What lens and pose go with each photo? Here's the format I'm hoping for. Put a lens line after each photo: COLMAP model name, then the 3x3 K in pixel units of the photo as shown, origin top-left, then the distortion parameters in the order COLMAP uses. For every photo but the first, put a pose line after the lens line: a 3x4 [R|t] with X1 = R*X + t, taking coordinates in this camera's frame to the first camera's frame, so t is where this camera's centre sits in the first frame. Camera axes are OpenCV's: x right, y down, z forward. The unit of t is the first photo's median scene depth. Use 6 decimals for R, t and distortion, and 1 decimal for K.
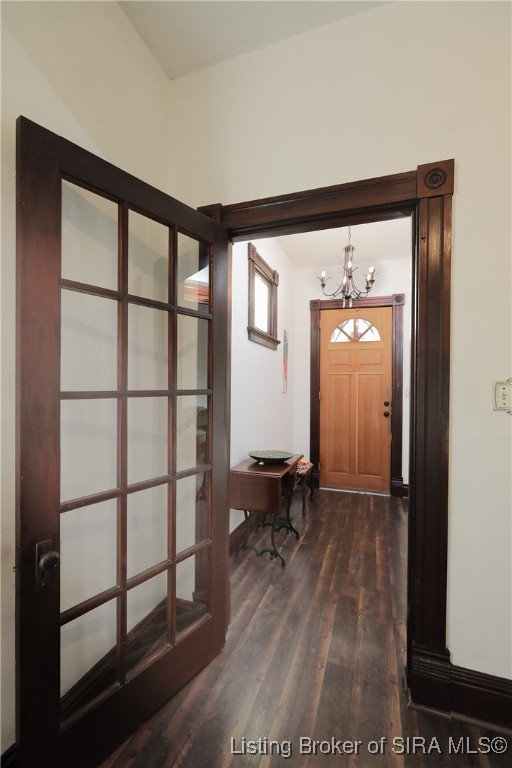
lens RADIAL K [[340.5, 0, 260.0], [0, 340.5, 388.7], [0, 0, 1]] dist [-0.002643, 0.000265]
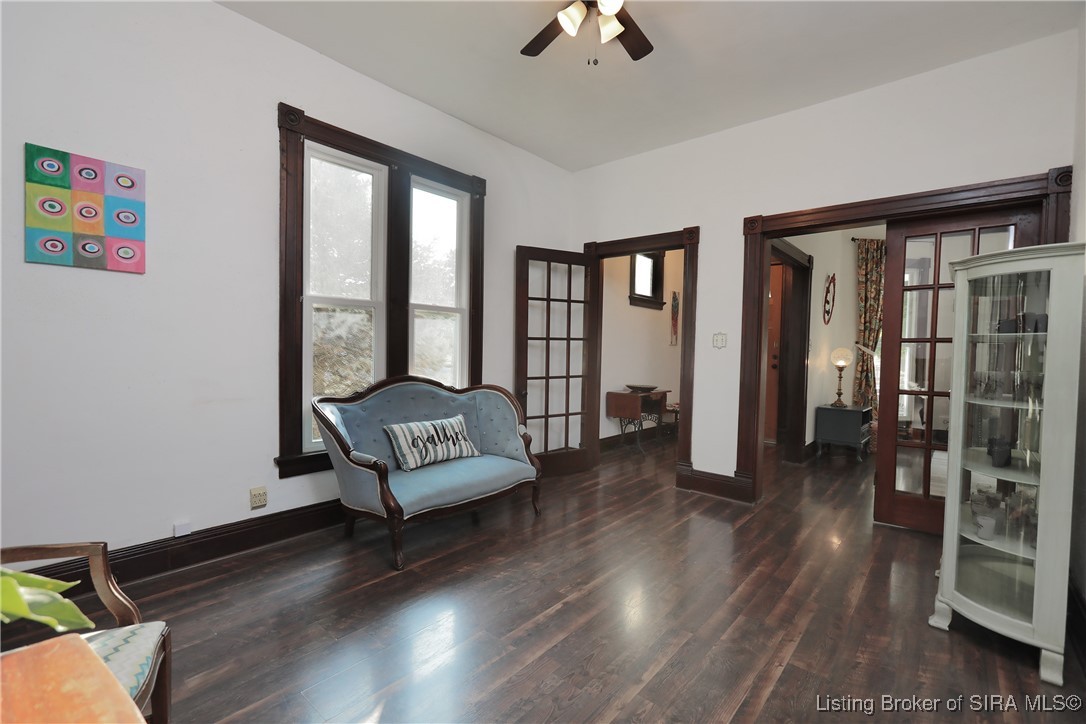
lens RADIAL K [[481.5, 0, 539.1], [0, 481.5, 361.6], [0, 0, 1]] dist [-0.002643, 0.000265]
pose [[0.926369, 0.021229, -0.376018, 0.251784], [-0.010934, 0.999505, 0.029494, 0.023484], [0.376458, -0.023211, 0.926143, -0.667677]]
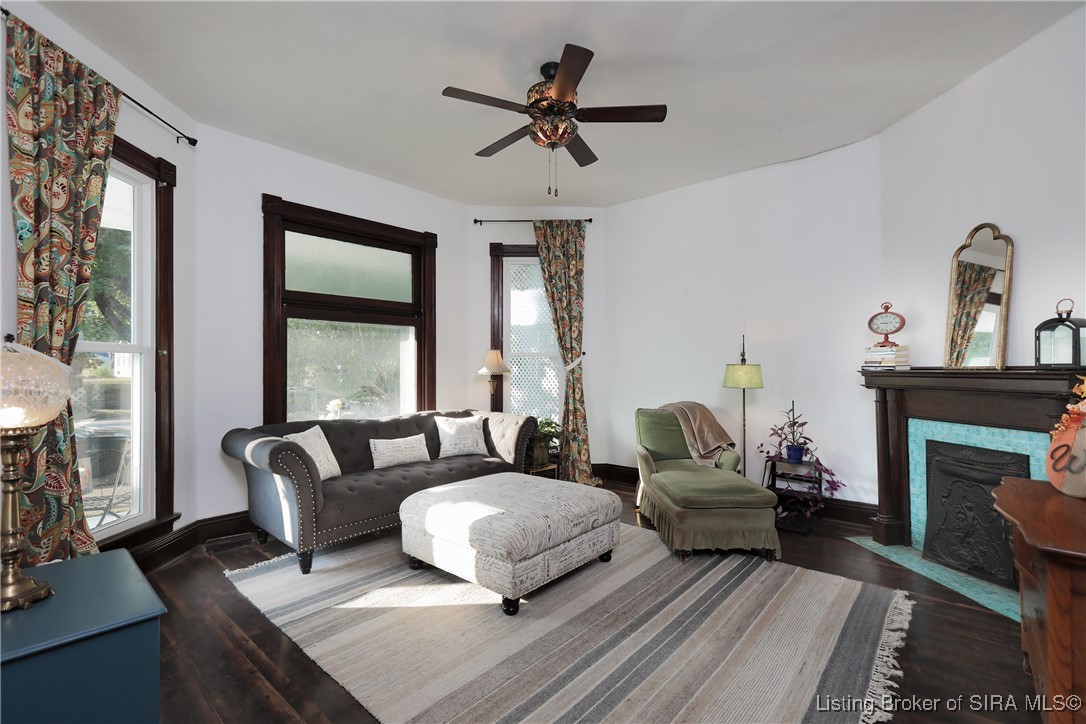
lens RADIAL K [[481.5, 0, 538.9], [0, 481.5, 362.0], [0, 0, 1]] dist [-0.002643, 0.000265]
pose [[0.382026, 0.001788, 0.924150, 0.365930], [0.005586, 0.999975, -0.004244, 0.026721], [-0.924135, 0.006784, 0.382007, 0.449286]]
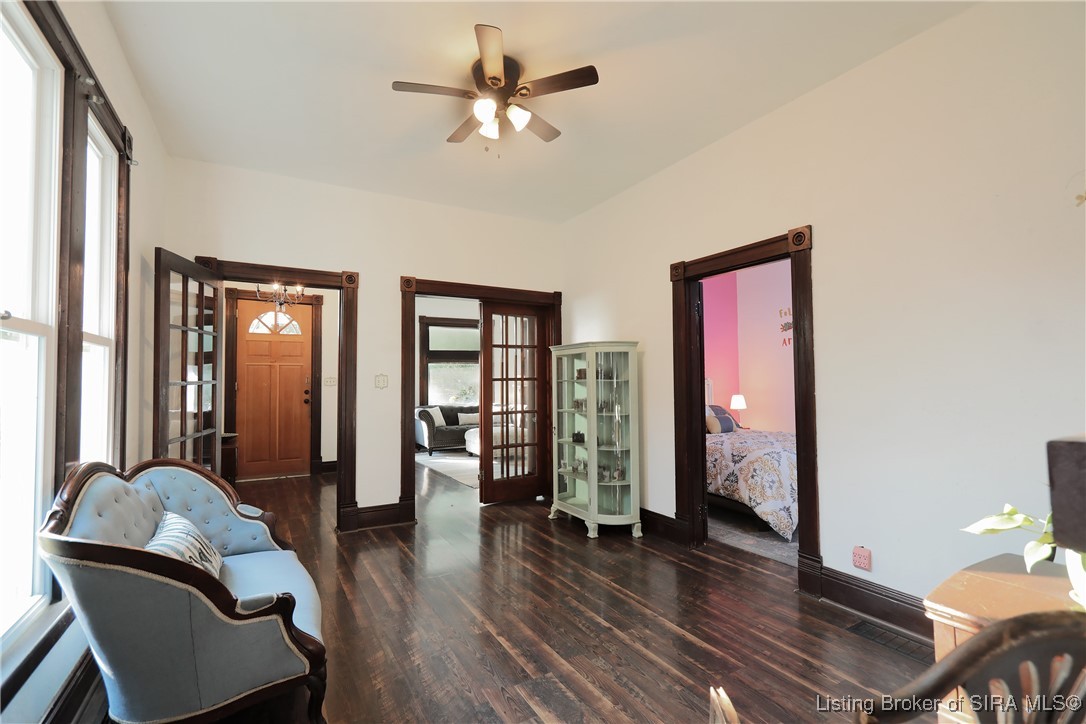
lens RADIAL K [[481.5, 0, 537.4], [0, 481.5, 363.9], [0, 0, 1]] dist [-0.002643, 0.000265]
pose [[0.658604, 0.011853, 0.752396, -0.310593], [0.008708, 0.999689, -0.023372, -0.003518], [-0.752439, 0.021945, 0.658296, -0.592428]]
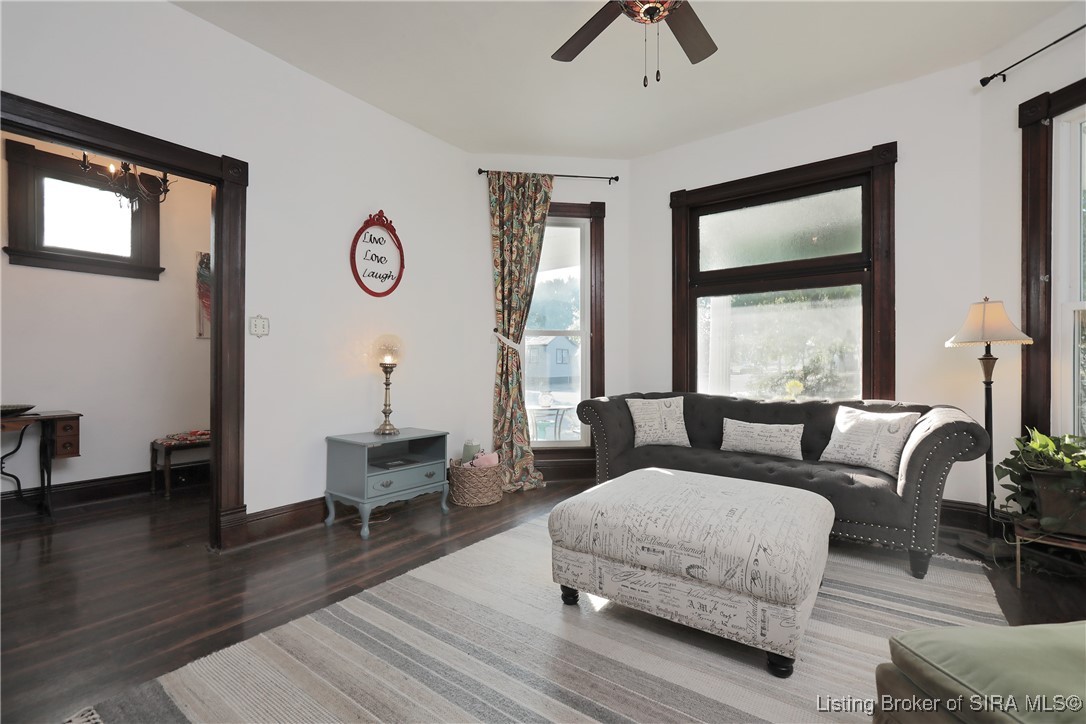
lens RADIAL K [[481.5, 0, 540.1], [0, 481.5, 366.3], [0, 0, 1]] dist [-0.002643, 0.000265]
pose [[0.955318, -0.005896, -0.295521, 0.997346], [0.009791, 0.999884, 0.011703, 0.061864], [0.295417, -0.014074, 0.955265, 0.203647]]
